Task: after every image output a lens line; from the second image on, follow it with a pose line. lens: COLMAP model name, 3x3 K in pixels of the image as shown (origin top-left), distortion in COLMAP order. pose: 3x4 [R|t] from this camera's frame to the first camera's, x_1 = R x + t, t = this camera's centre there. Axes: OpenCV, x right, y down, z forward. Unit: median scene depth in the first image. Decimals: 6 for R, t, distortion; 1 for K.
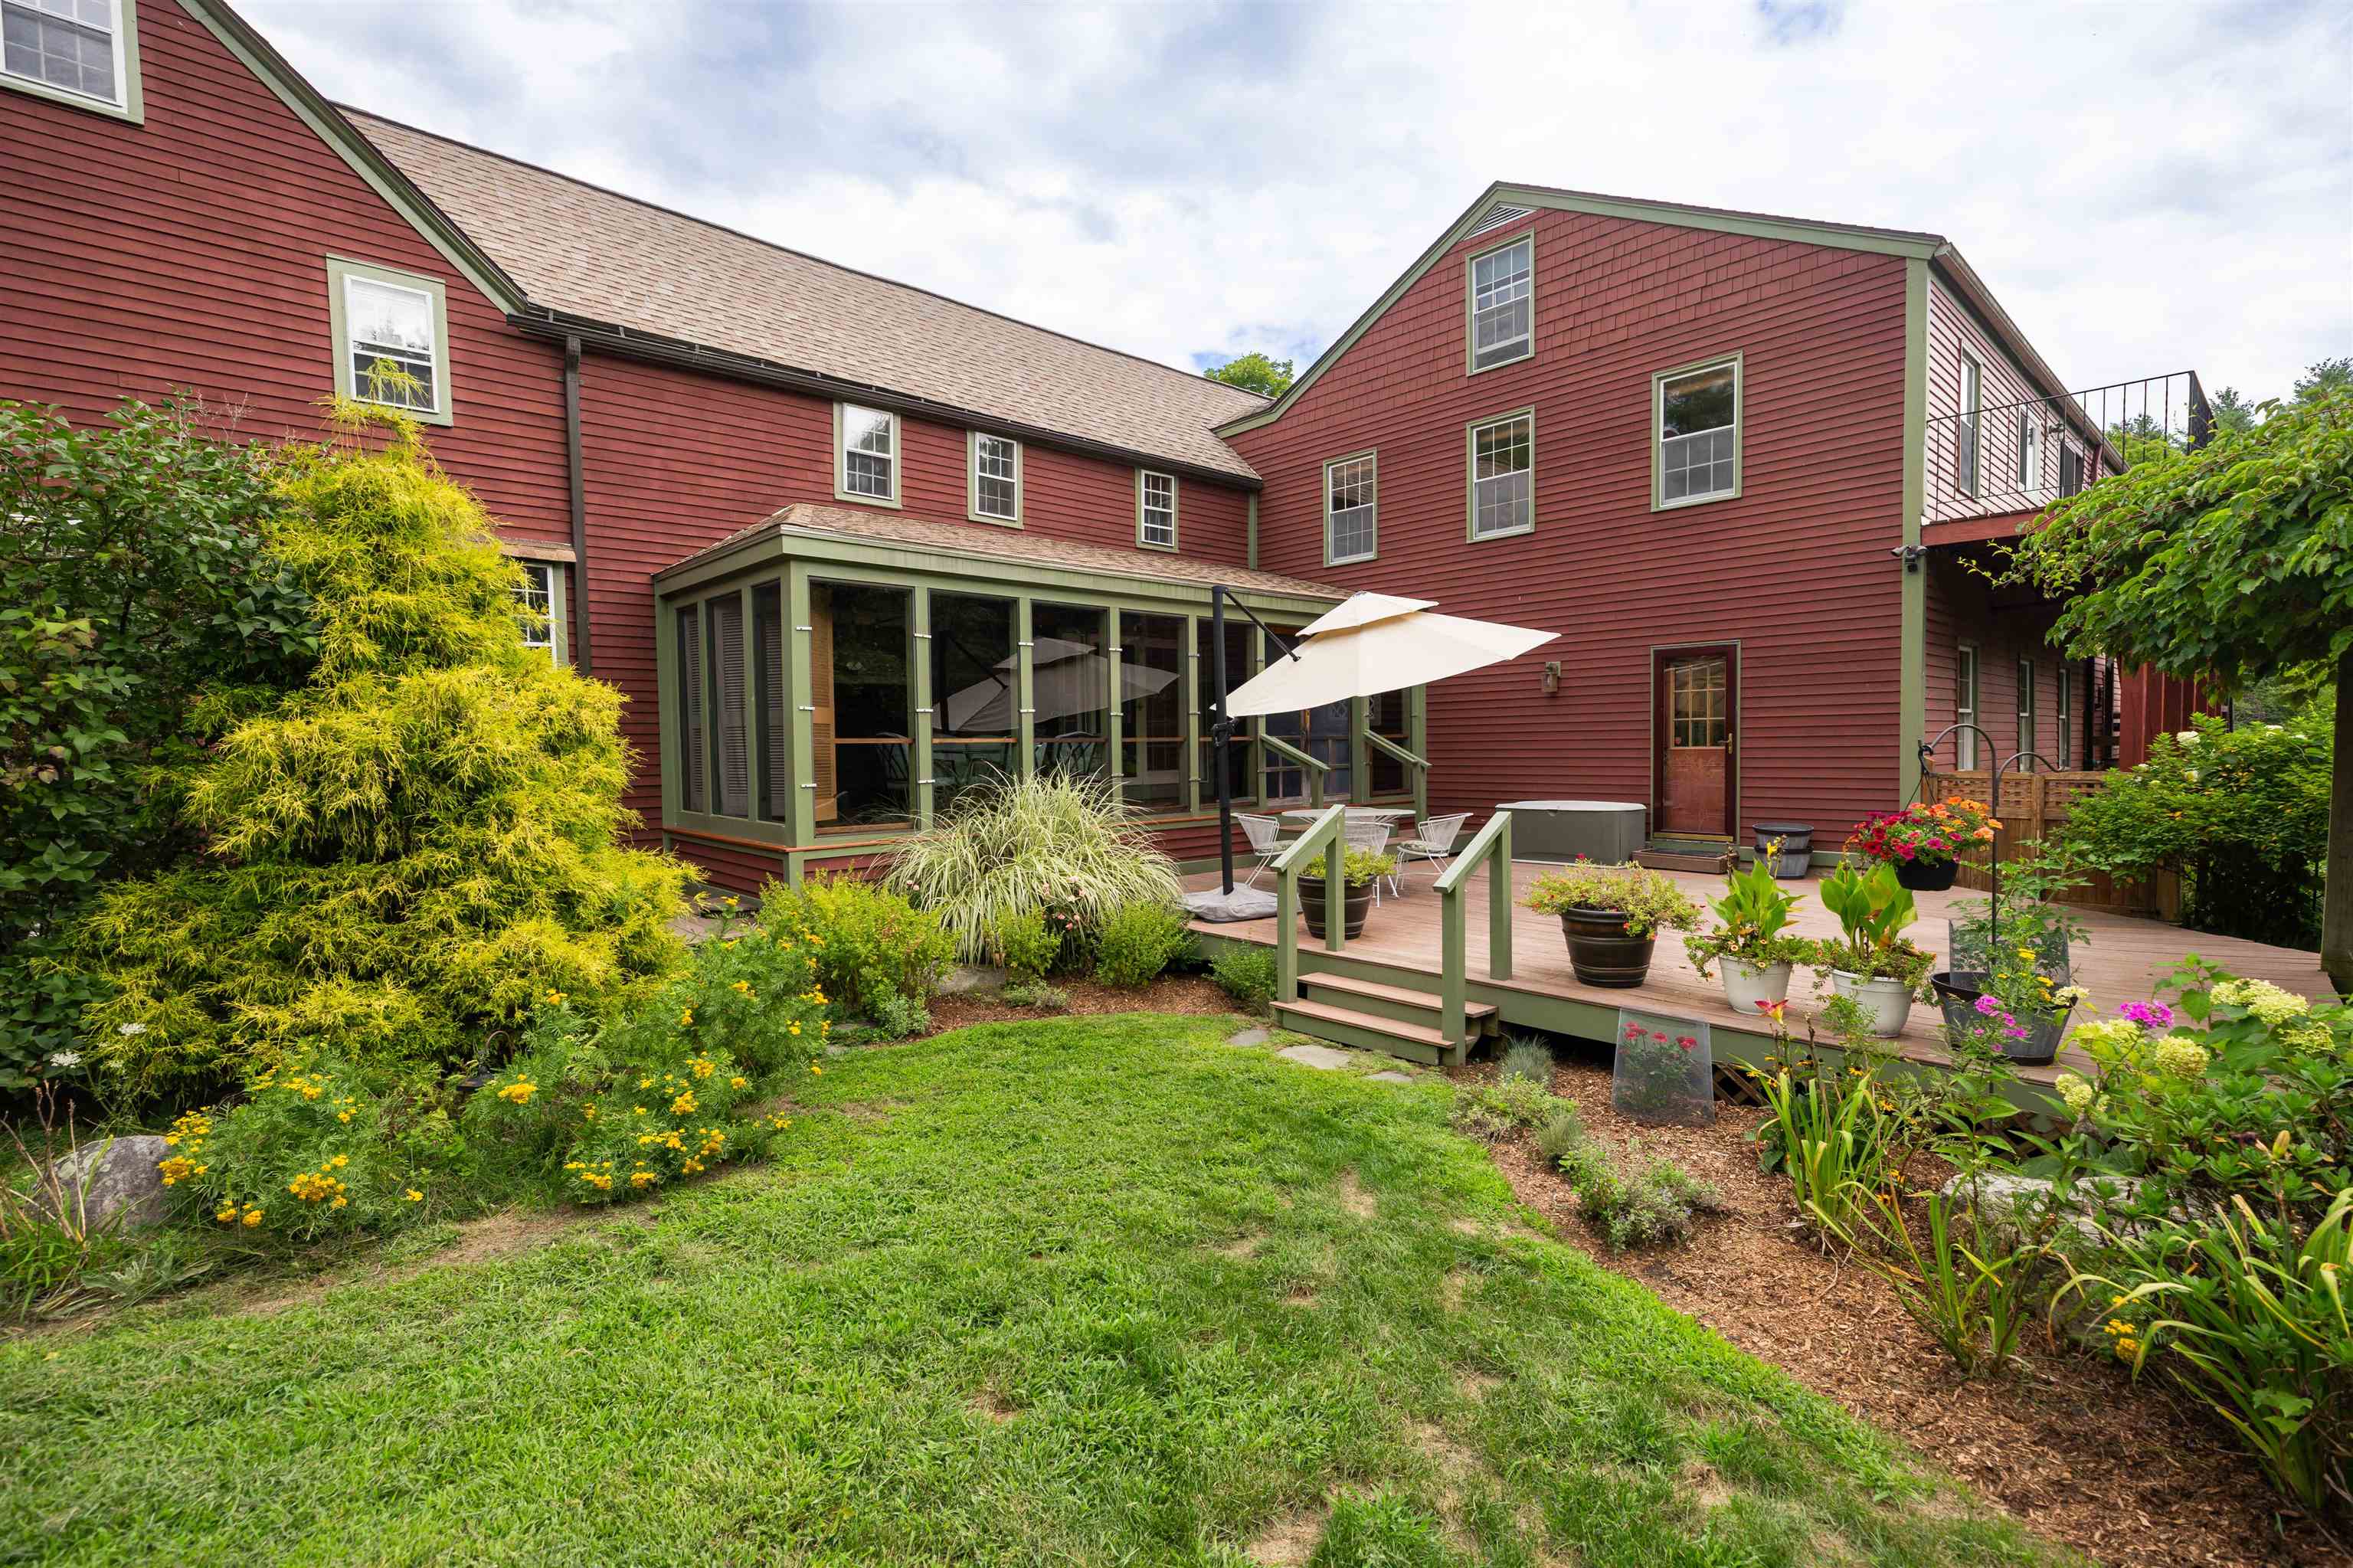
lens RADIAL K [[1059.6, 0, 1176.2], [0, 1059.6, 784.9], [0, 0, 1]] dist [0.000460, 0.000042]
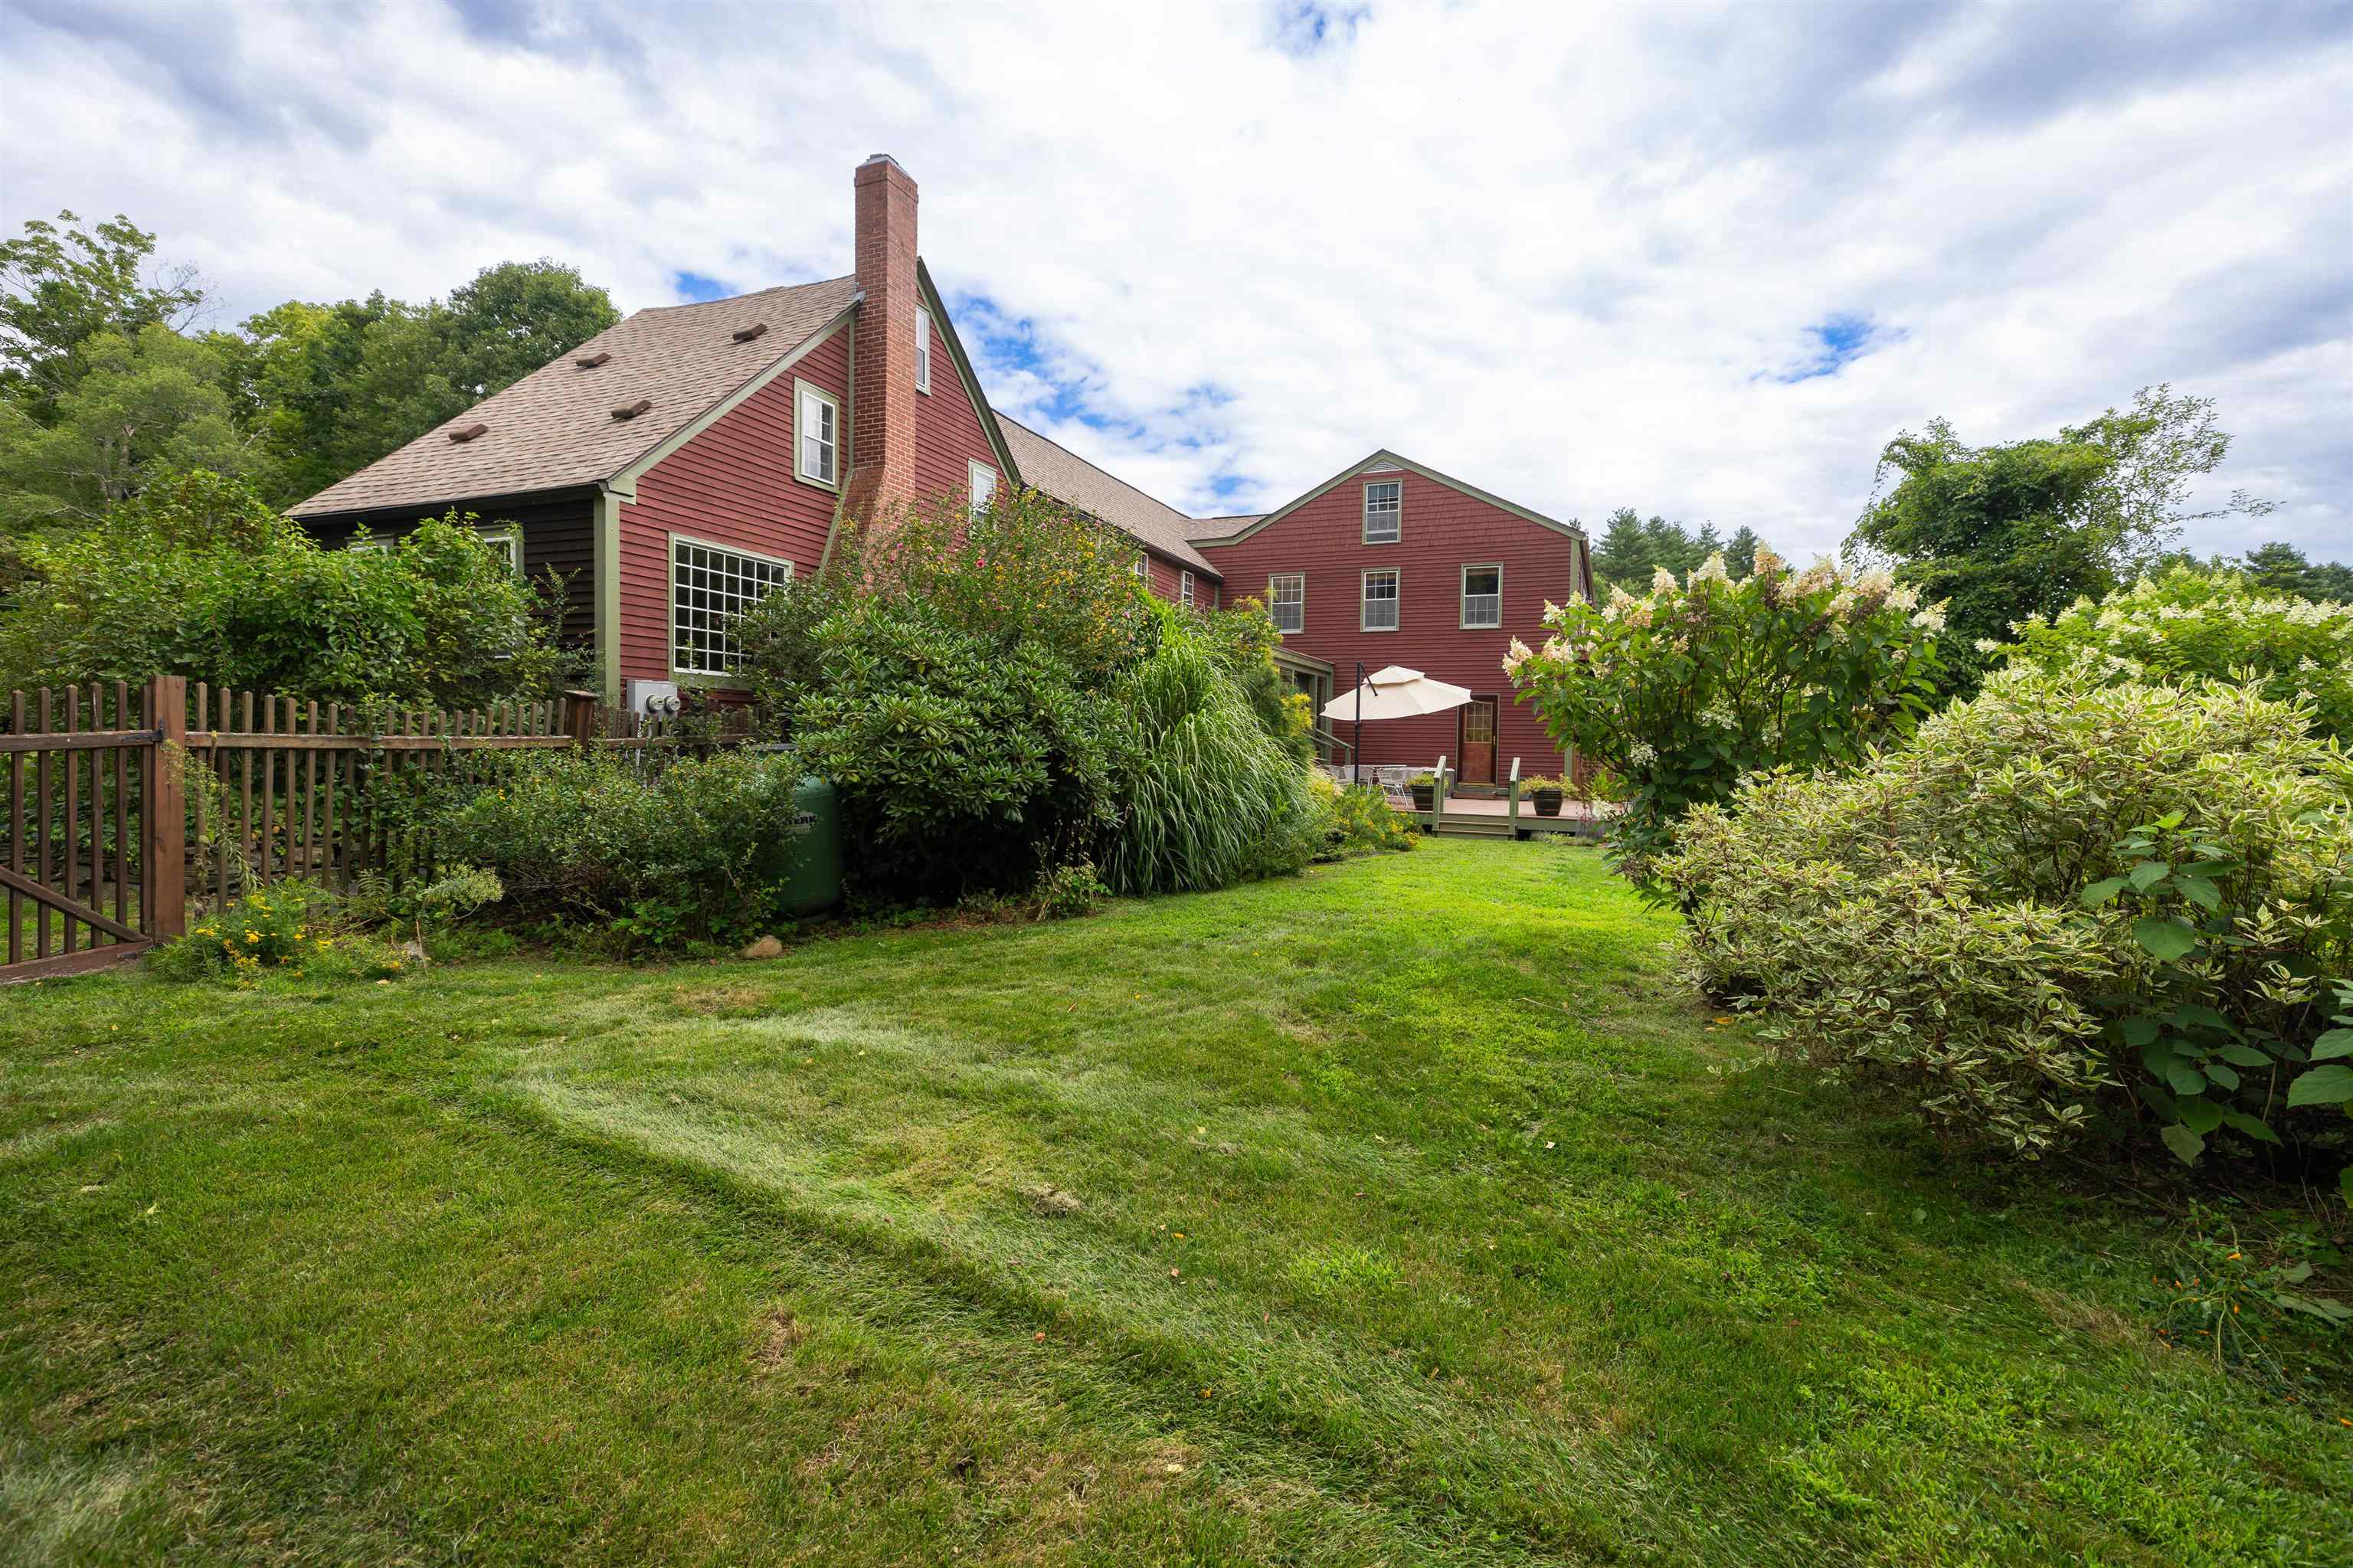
lens RADIAL K [[1059.6, 0, 1177.0], [0, 1059.6, 774.3], [0, 0, 1]] dist [0.000460, 0.000042]
pose [[0.901446, 0.015751, 0.432604, -0.869277], [-0.010080, 0.999831, -0.015399, 0.060870], [-0.432773, 0.009521, 0.901453, -0.583613]]
